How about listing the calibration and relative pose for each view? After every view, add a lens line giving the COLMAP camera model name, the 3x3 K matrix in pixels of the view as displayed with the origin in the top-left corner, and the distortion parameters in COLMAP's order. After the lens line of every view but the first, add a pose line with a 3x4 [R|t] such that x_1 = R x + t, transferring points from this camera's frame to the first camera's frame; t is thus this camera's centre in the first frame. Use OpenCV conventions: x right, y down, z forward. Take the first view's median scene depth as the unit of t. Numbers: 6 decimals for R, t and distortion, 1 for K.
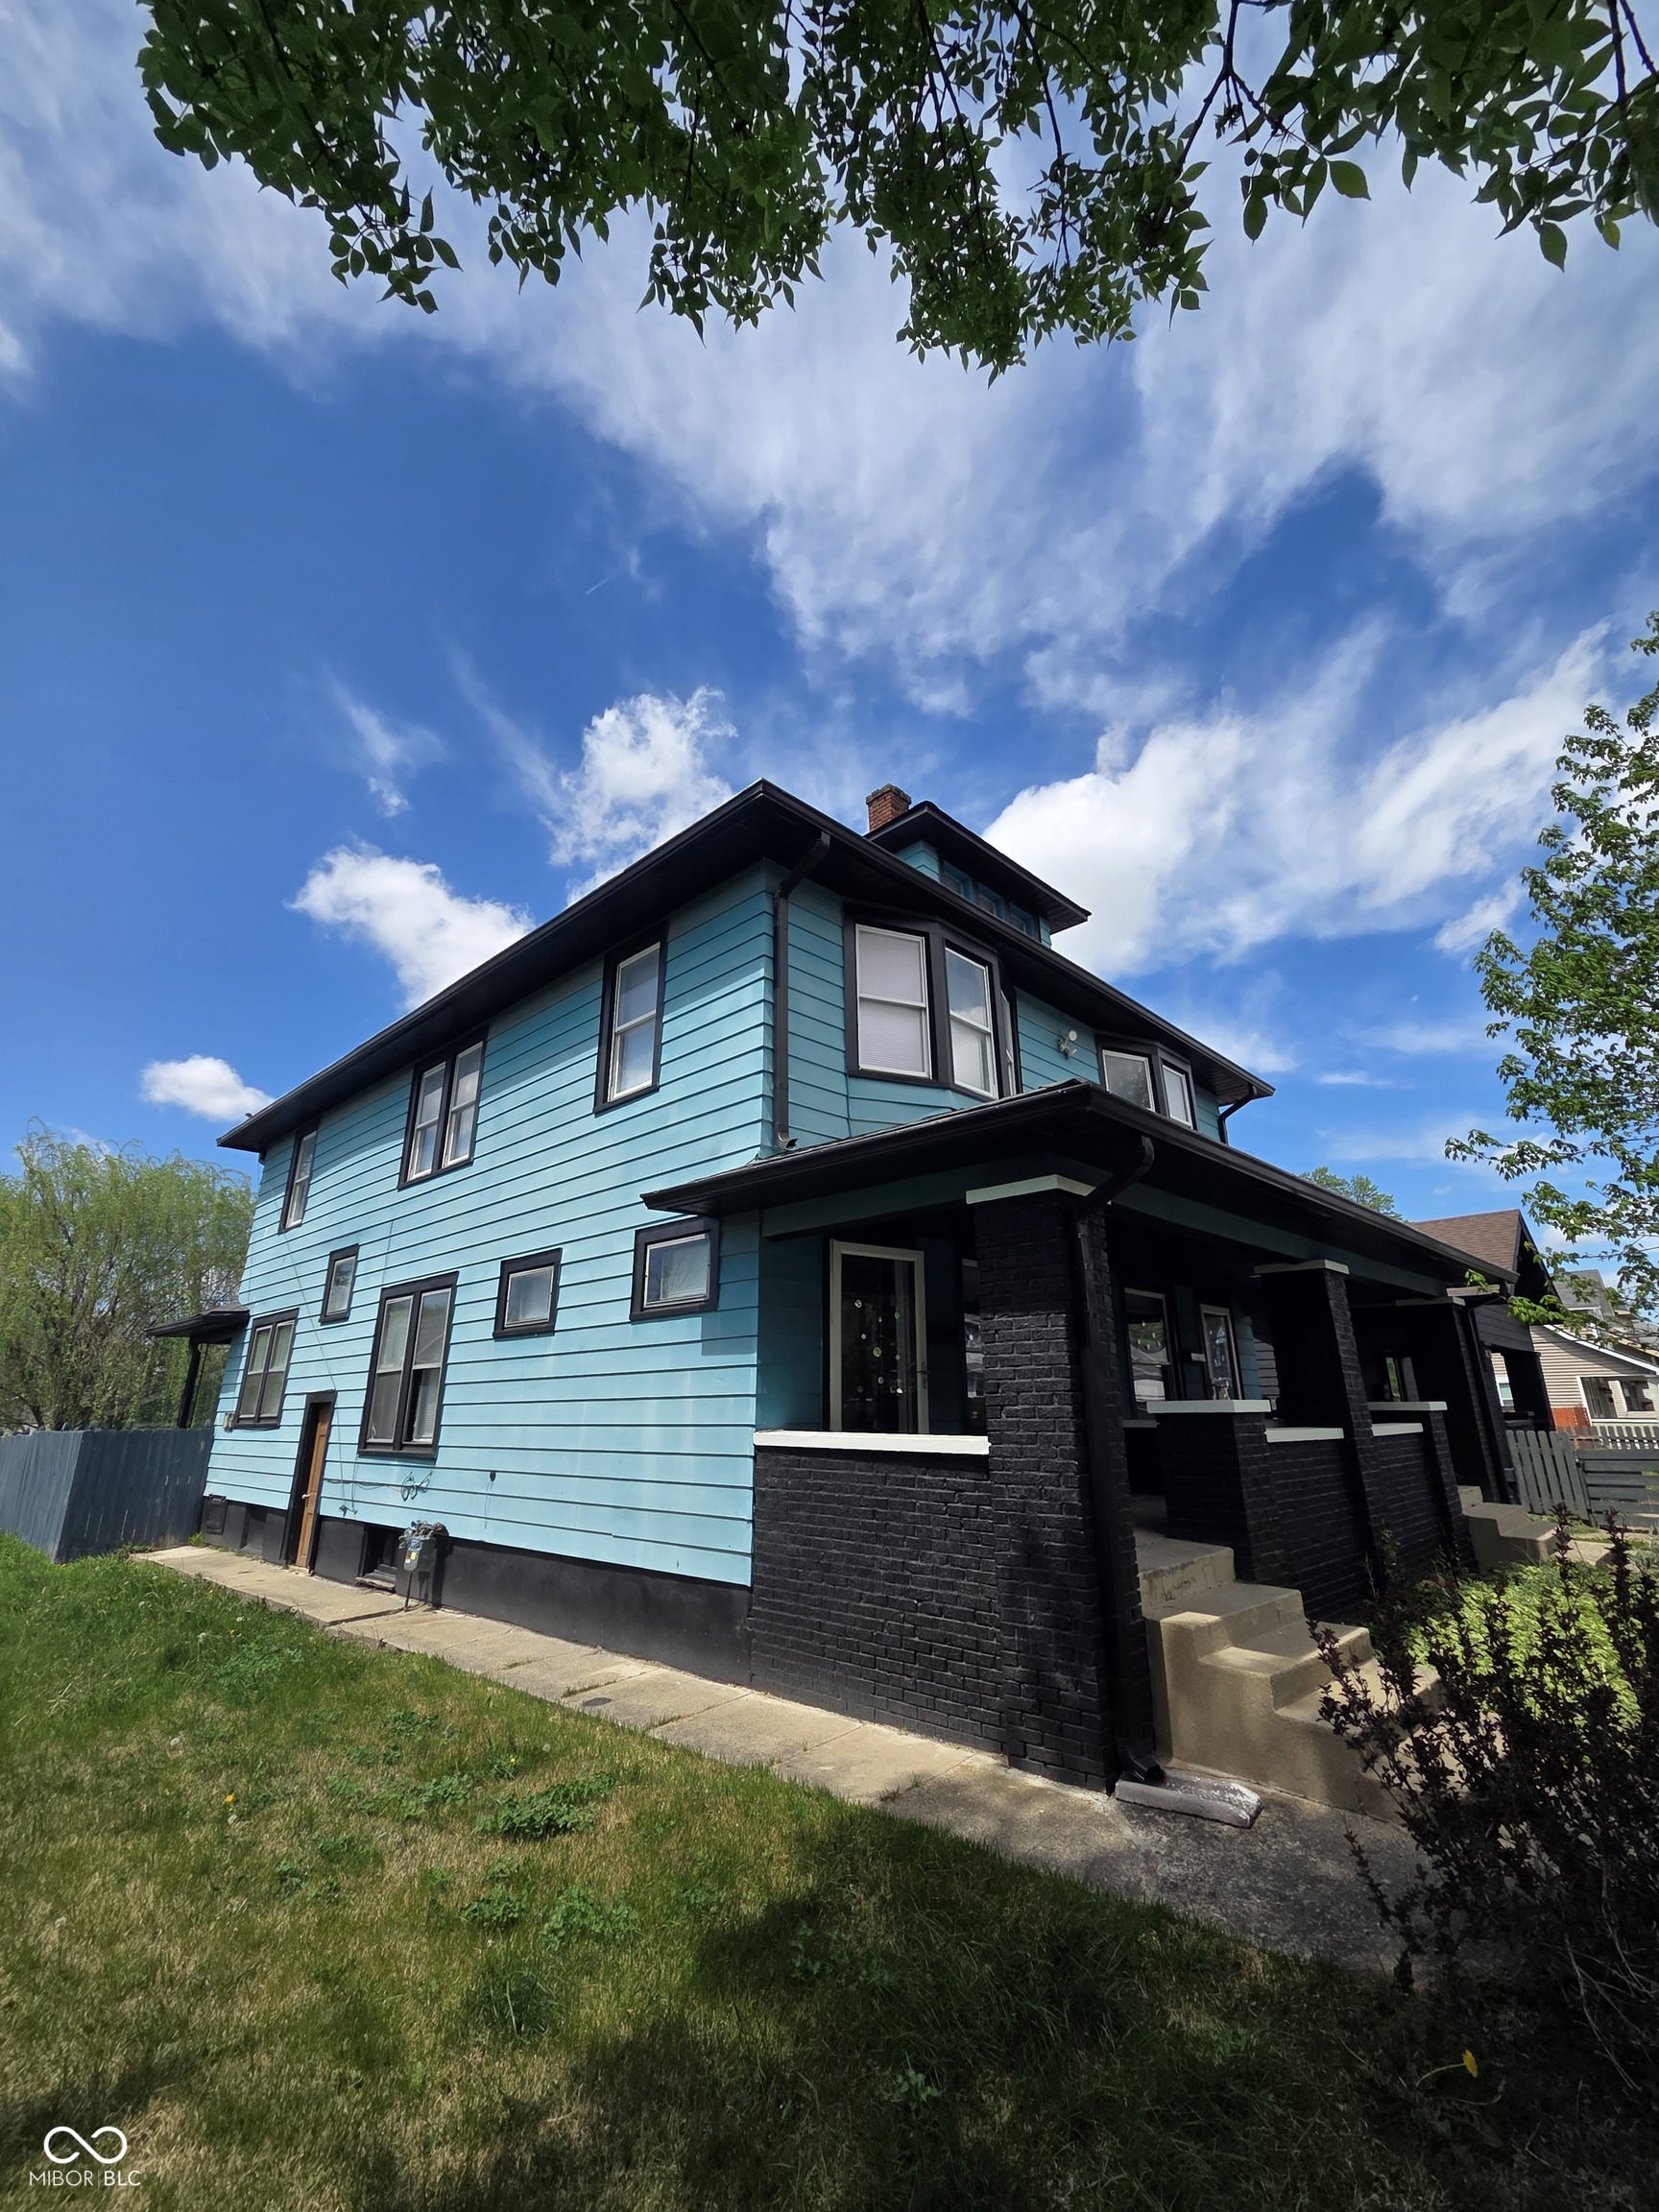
lens RADIAL K [[933.7, 0, 825.8], [0, 933.7, 1102.1], [0, 0, 1]] dist [-0.000130, -0.000028]
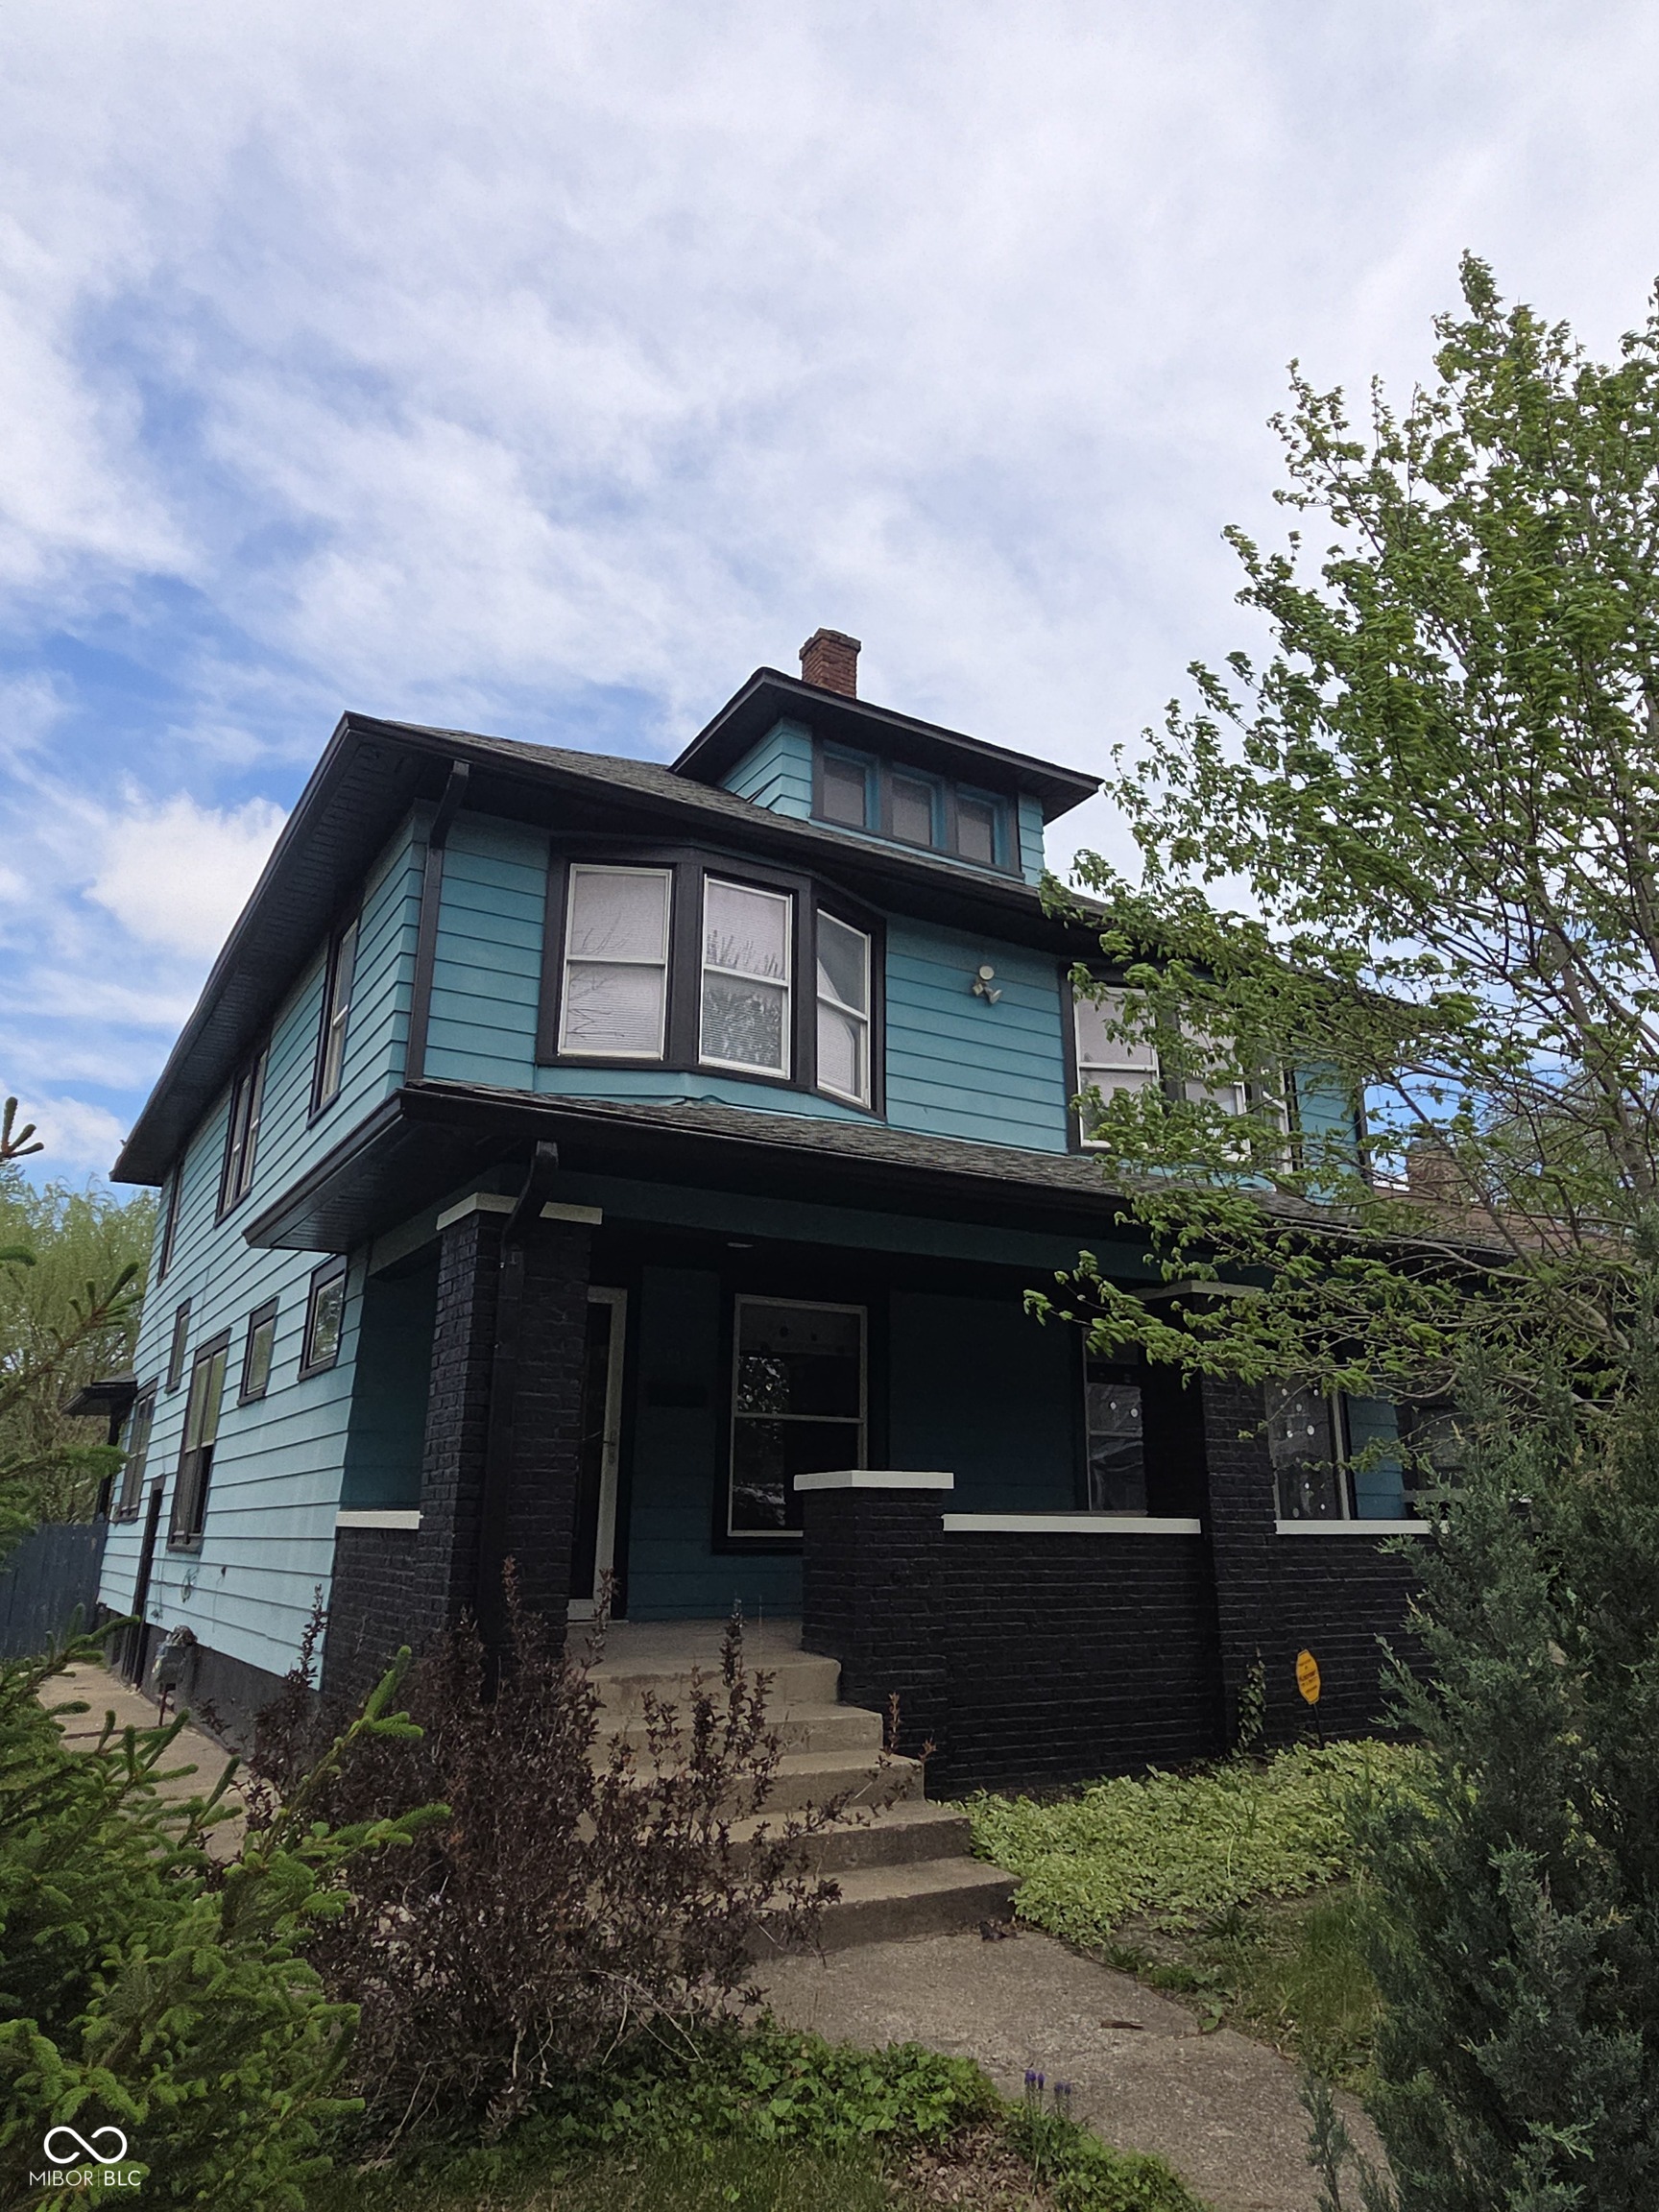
lens RADIAL K [[1393.5, 0, 832.5], [0, 1393.5, 1102.5], [0, 0, 1]] dist [-0.007405, 0.001053]
pose [[0.970914, -0.064005, -0.230713, 0.505709], [0.070160, 0.997363, 0.018566, -0.001717], [0.228916, -0.034213, 0.972845, -0.071138]]
